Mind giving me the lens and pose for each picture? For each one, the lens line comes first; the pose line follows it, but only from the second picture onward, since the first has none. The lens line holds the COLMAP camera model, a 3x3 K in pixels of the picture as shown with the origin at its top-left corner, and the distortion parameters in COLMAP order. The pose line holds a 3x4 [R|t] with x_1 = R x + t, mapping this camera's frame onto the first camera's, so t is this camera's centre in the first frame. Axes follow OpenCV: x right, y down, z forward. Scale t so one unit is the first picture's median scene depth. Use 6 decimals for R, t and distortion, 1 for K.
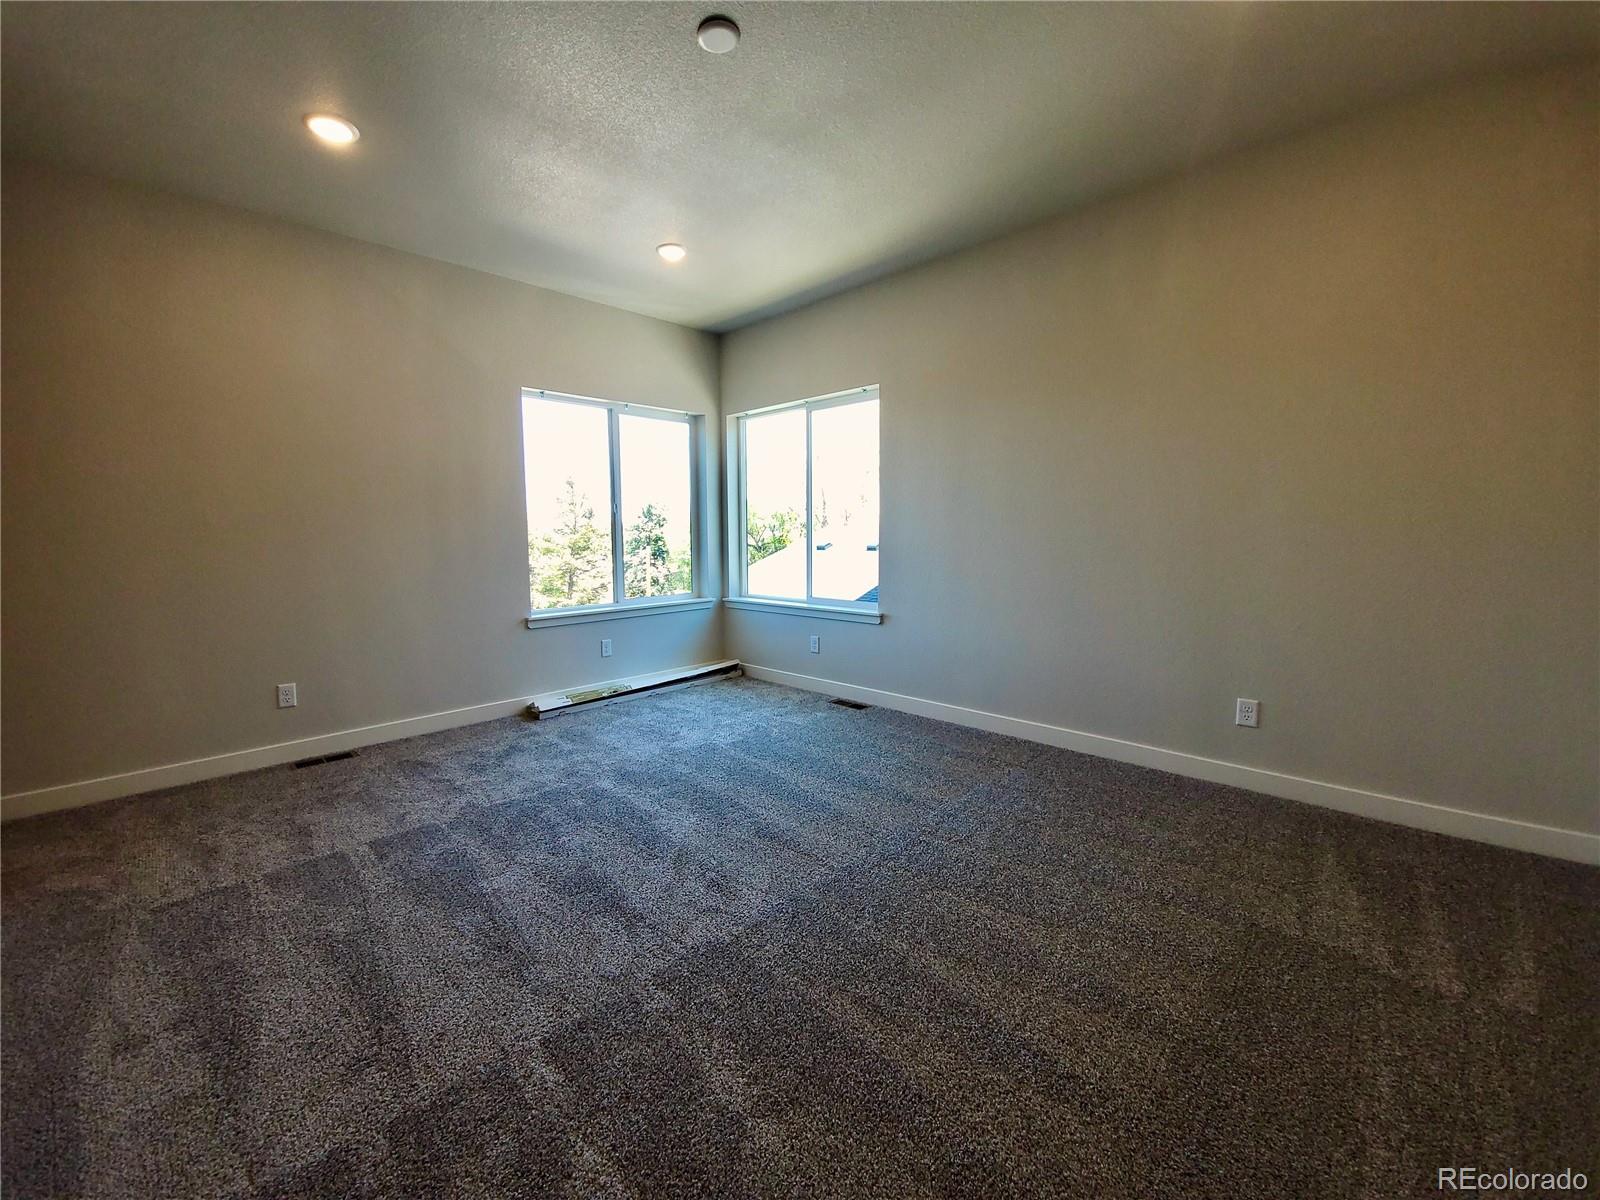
lens RADIAL K [[635.5, 0, 777.9], [0, 635.5, 581.2], [0, 0, 1]] dist [-0.007642, -0.001319]
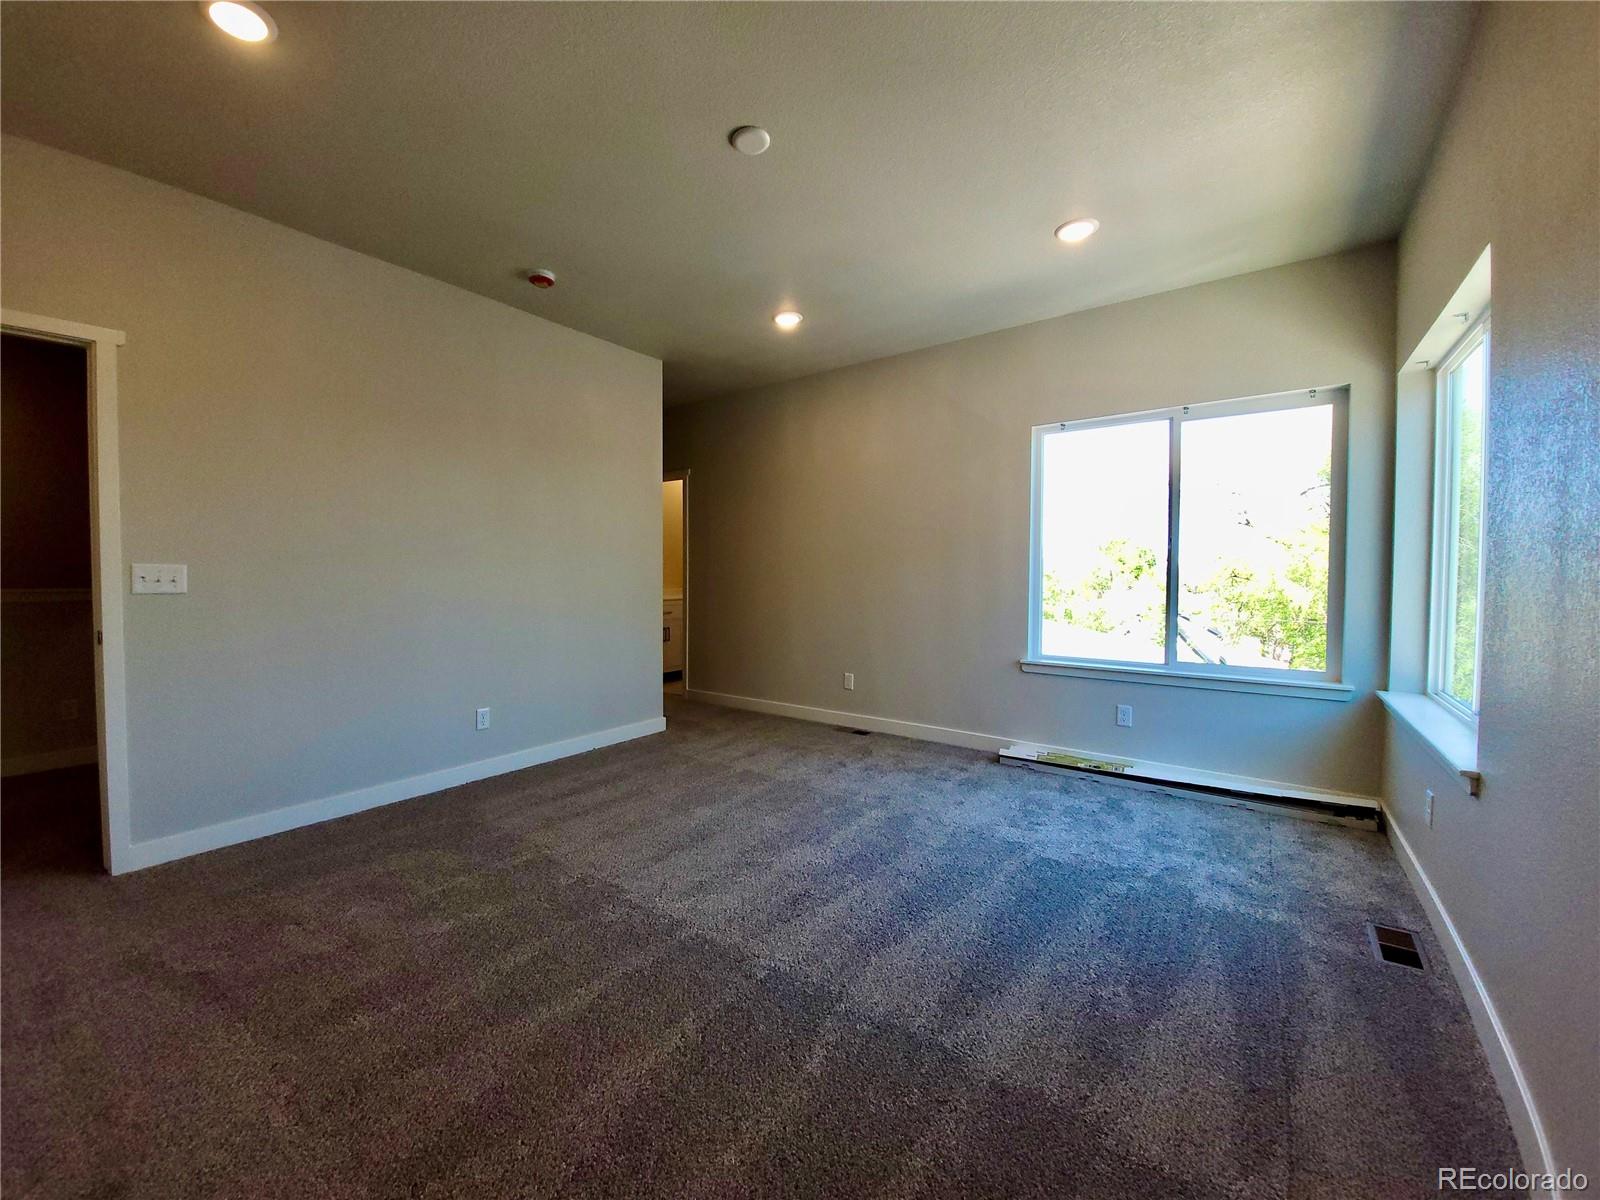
lens RADIAL K [[635.5, 0, 768.8], [0, 635.5, 592.7], [0, 0, 1]] dist [-0.007642, -0.001319]
pose [[0.119252, 0.039556, -0.992076, 0.644632], [-0.078250, 0.996472, 0.030325, -0.055919], [0.989776, 0.074014, 0.121926, 0.588793]]
